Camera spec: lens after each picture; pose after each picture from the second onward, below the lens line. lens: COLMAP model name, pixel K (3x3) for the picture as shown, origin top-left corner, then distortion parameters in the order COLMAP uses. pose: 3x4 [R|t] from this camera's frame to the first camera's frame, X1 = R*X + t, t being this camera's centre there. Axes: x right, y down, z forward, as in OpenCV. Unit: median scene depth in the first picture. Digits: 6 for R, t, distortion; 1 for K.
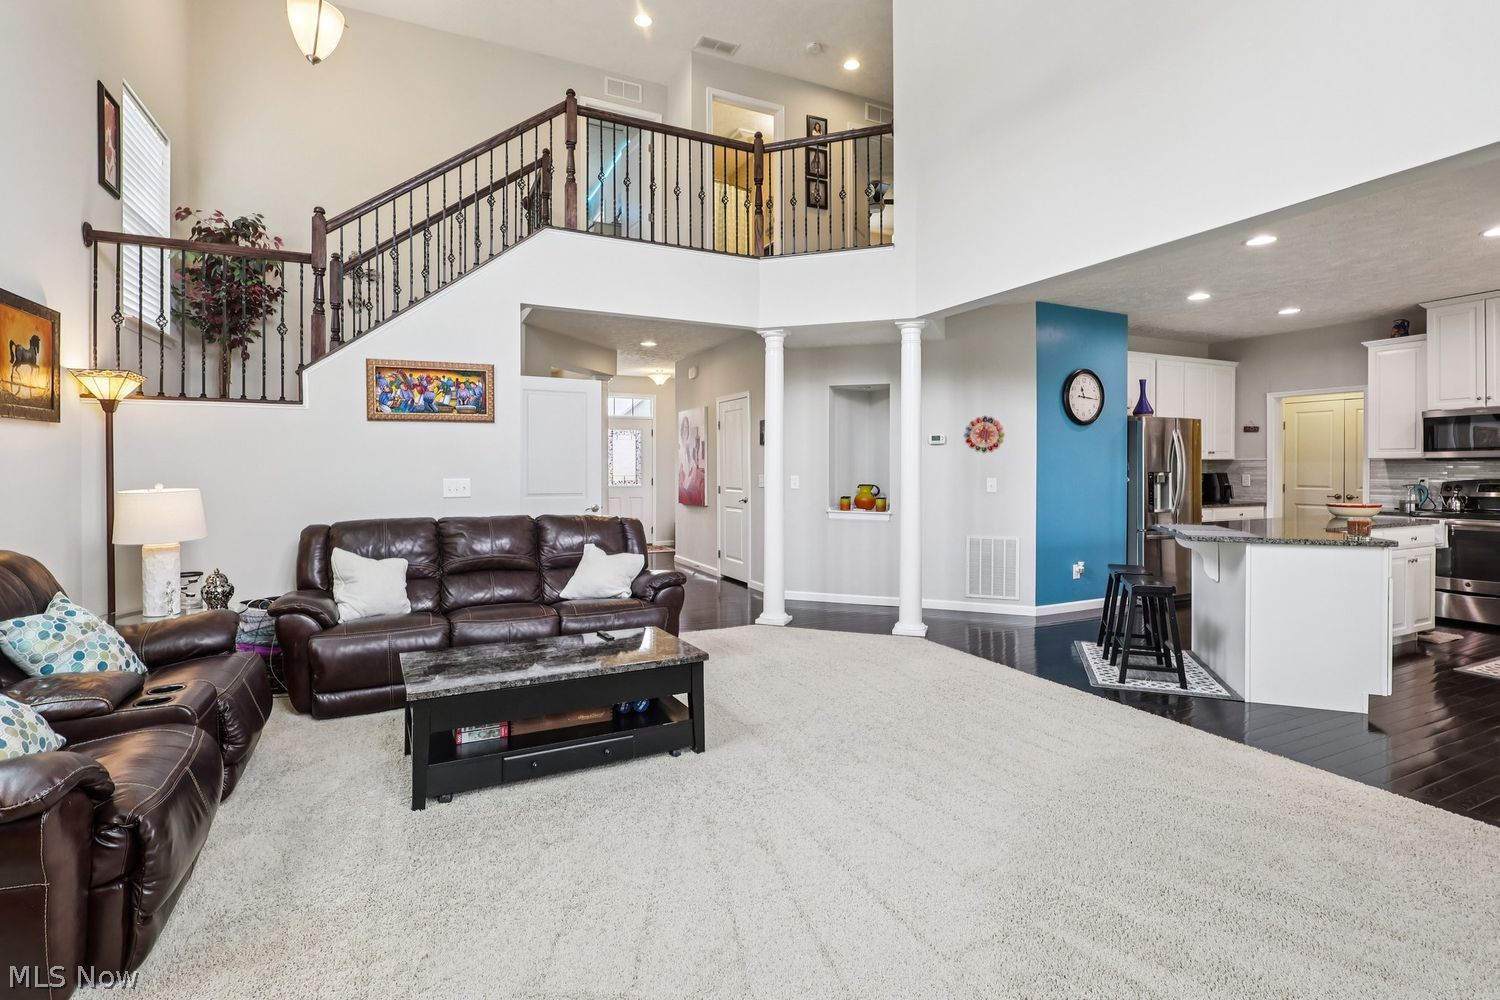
lens RADIAL K [[715.6, 0, 741.9], [0, 715.6, 477.3], [0, 0, 1]] dist [-0.012166, 0.007789]
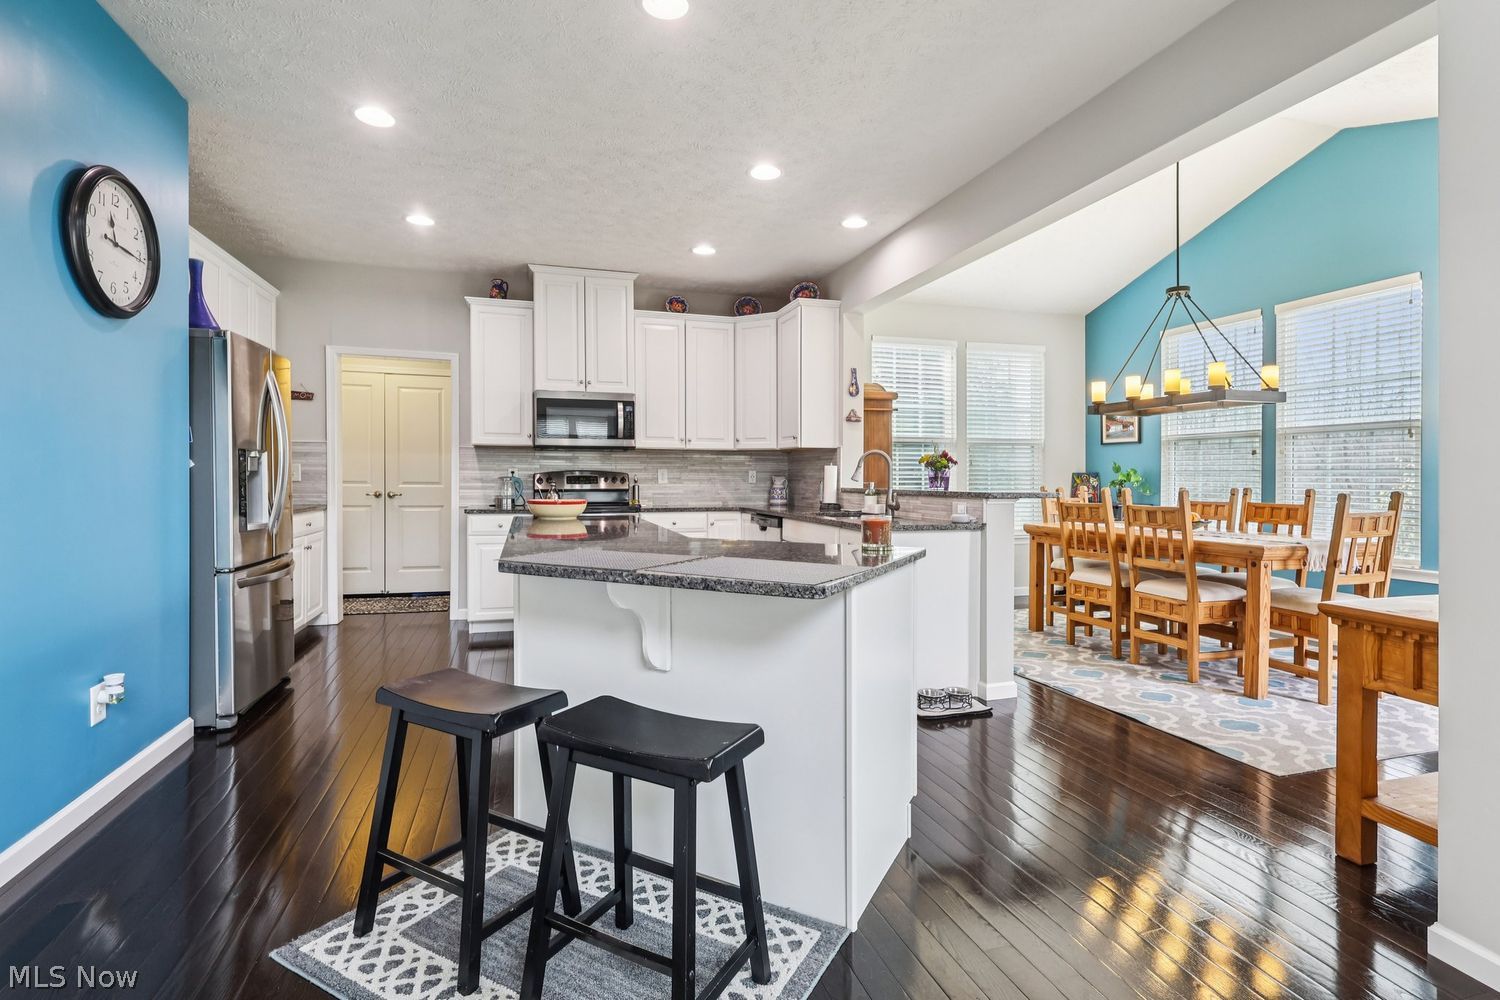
lens RADIAL K [[698.8, 0, 743.8], [0, 698.8, 484.1], [0, 0, 1]] dist [-0.003654, -0.000263]
pose [[0.147189, -0.004266, 0.989099, 0.158110], [0.003146, 0.999988, 0.003845, 0.017025], [-0.989103, 0.002546, 0.147201, 0.608487]]
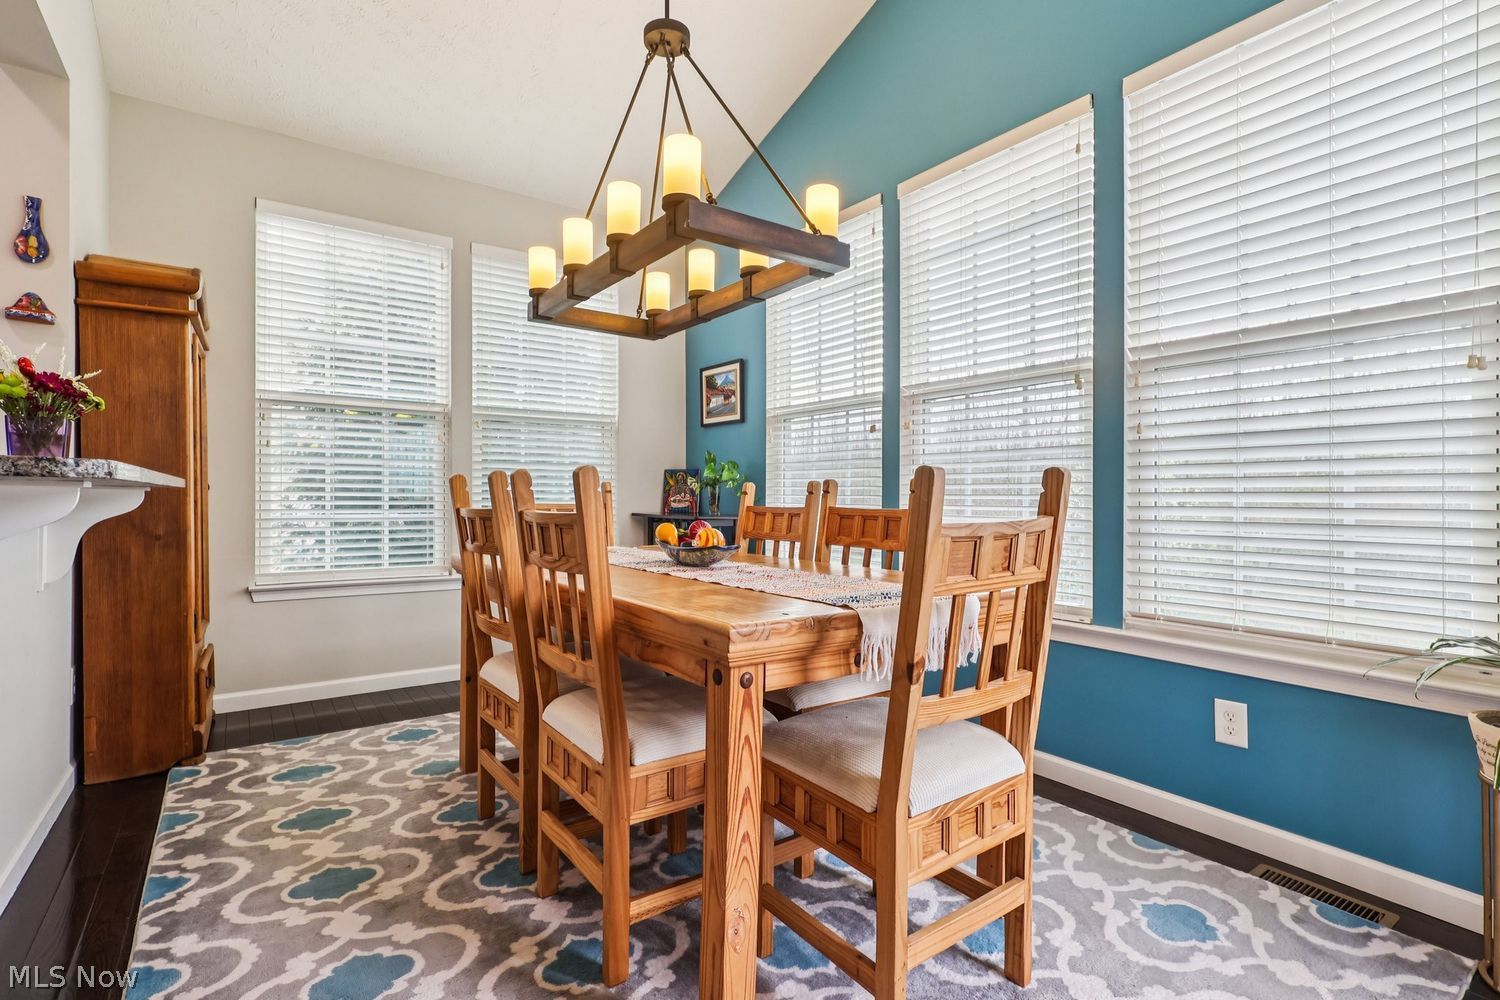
lens RADIAL K [[698.4, 0, 750.0], [0, 698.4, 500.0], [0, 0, 1]] dist [-0.017009, -0.000020]
pose [[-0.180233, 0.001437, 0.983623, 0.582586], [-0.000318, 0.999999, -0.001520, 0.036803], [-0.983624, -0.000587, -0.180232, 0.311540]]
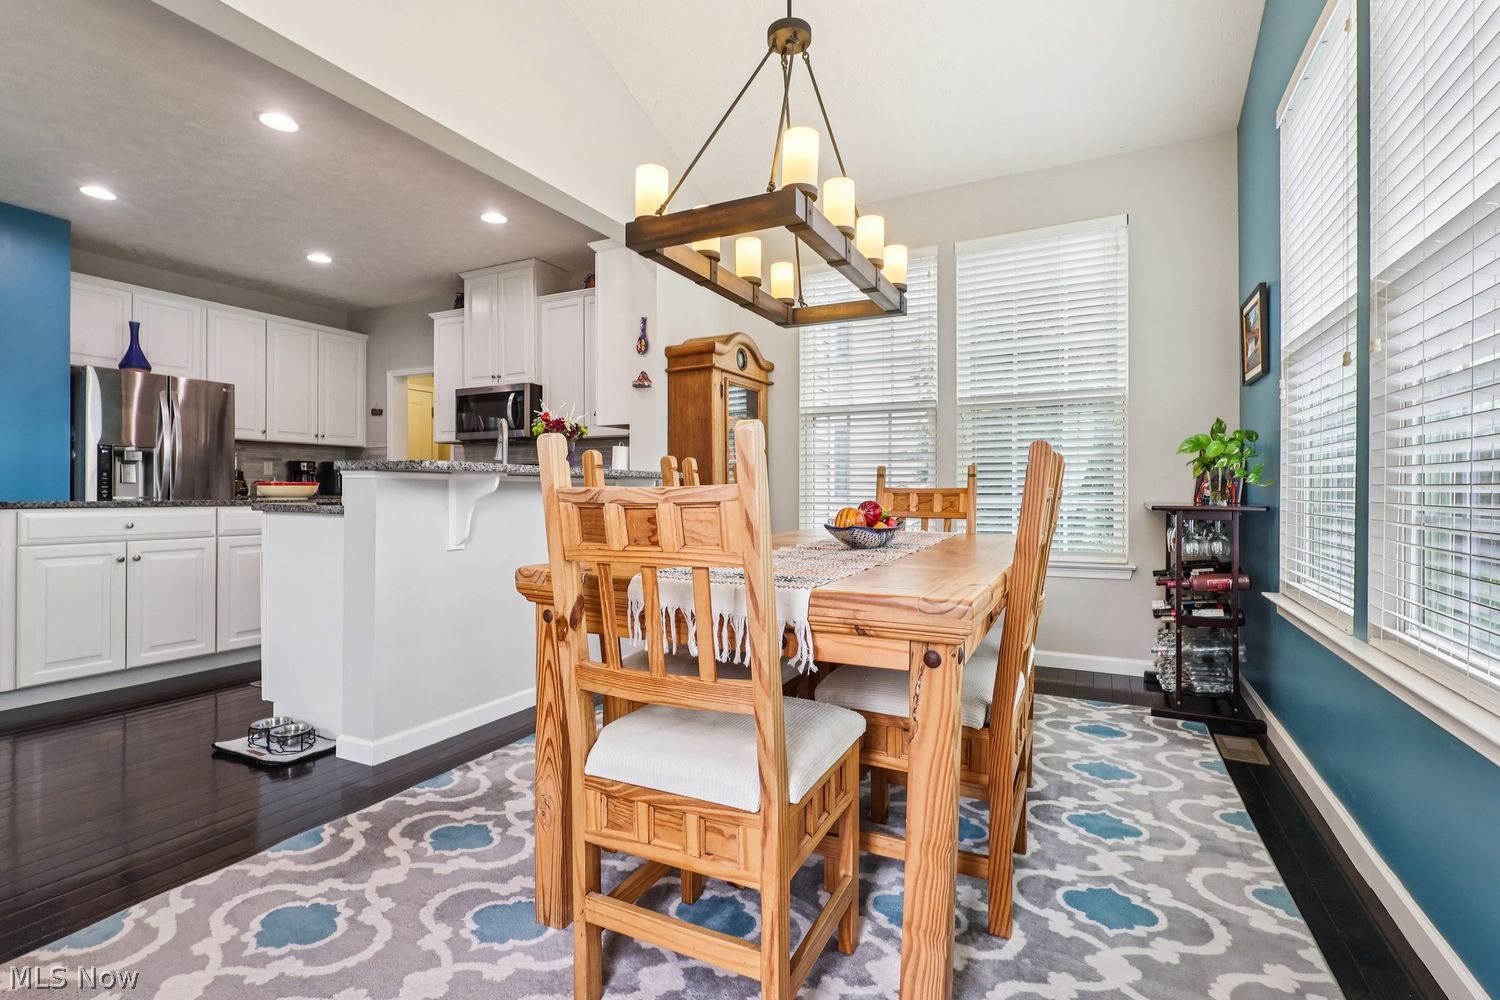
lens RADIAL K [[698.4, 0, 750.0], [0, 698.4, 500.0], [0, 0, 1]] dist [-0.017009, -0.000020]
pose [[0.785765, 0.001719, 0.618523, 0.673183], [-0.003243, 0.999994, 0.001342, 0.046539], [-0.618517, -0.003060, 0.785765, 0.057433]]
